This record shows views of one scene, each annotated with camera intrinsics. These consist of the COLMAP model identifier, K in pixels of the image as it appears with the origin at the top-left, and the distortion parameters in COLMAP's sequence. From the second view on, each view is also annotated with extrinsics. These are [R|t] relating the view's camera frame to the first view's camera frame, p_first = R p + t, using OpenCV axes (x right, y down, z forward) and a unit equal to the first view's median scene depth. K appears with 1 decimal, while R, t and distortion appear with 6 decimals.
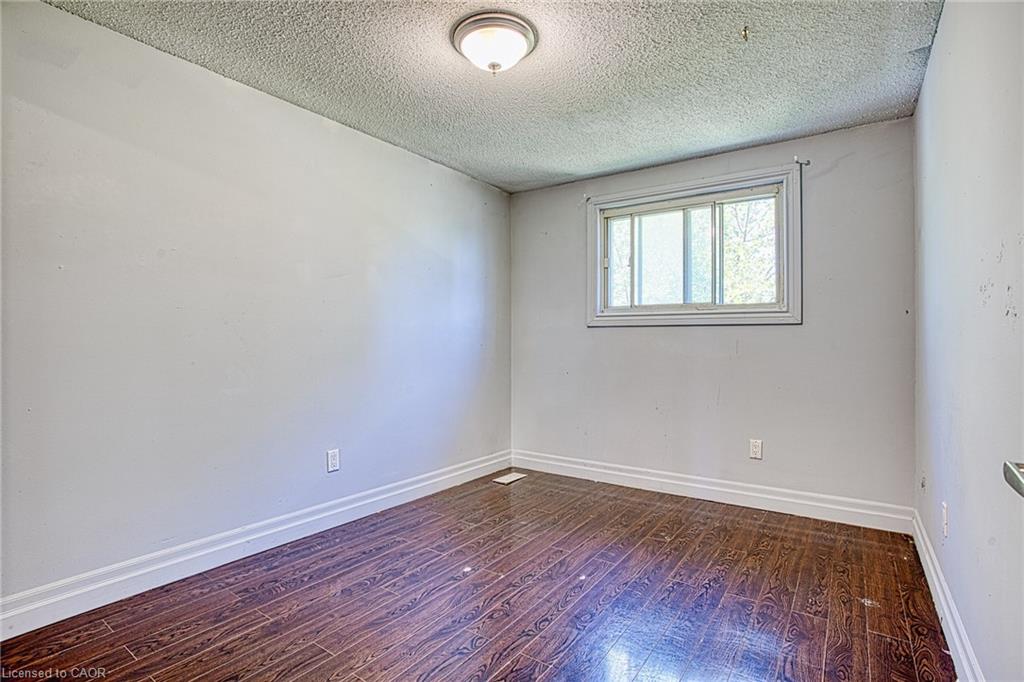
lens RADIAL K [[508.8, 0, 502.3], [0, 508.8, 339.4], [0, 0, 1]] dist [-0.002050, -0.000096]
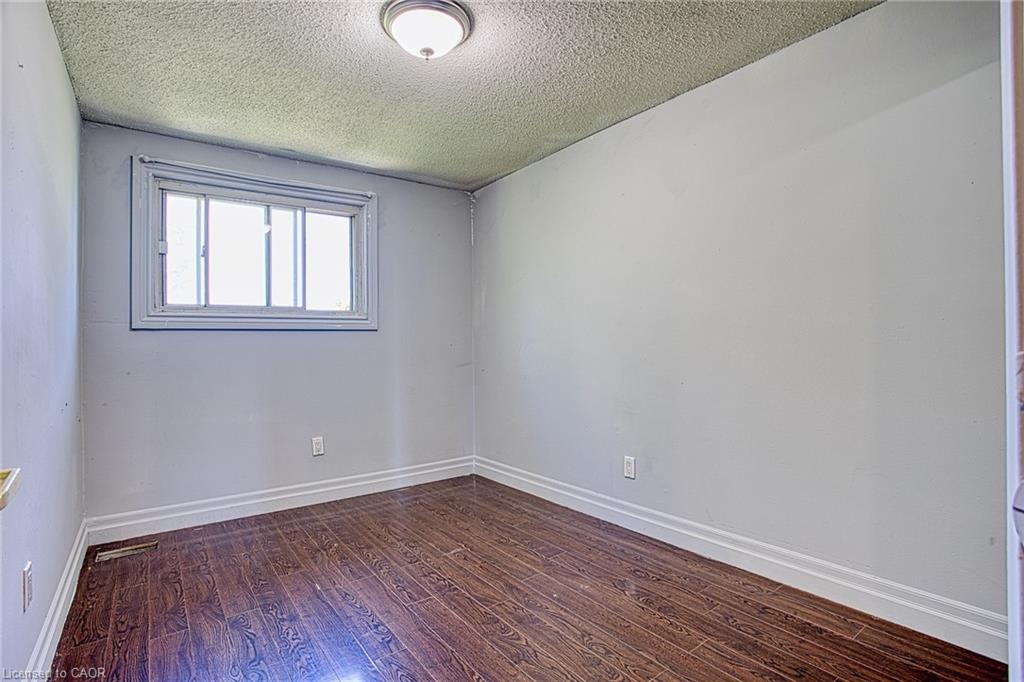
lens RADIAL K [[508.8, 0, 502.3], [0, 508.8, 339.4], [0, 0, 1]] dist [-0.002050, -0.000096]
pose [[0.348173, -0.001150, 0.937429, -0.372462], [0.013010, 0.999909, -0.003606, -0.000737], [-0.937340, 0.013451, 0.348156, 0.273099]]
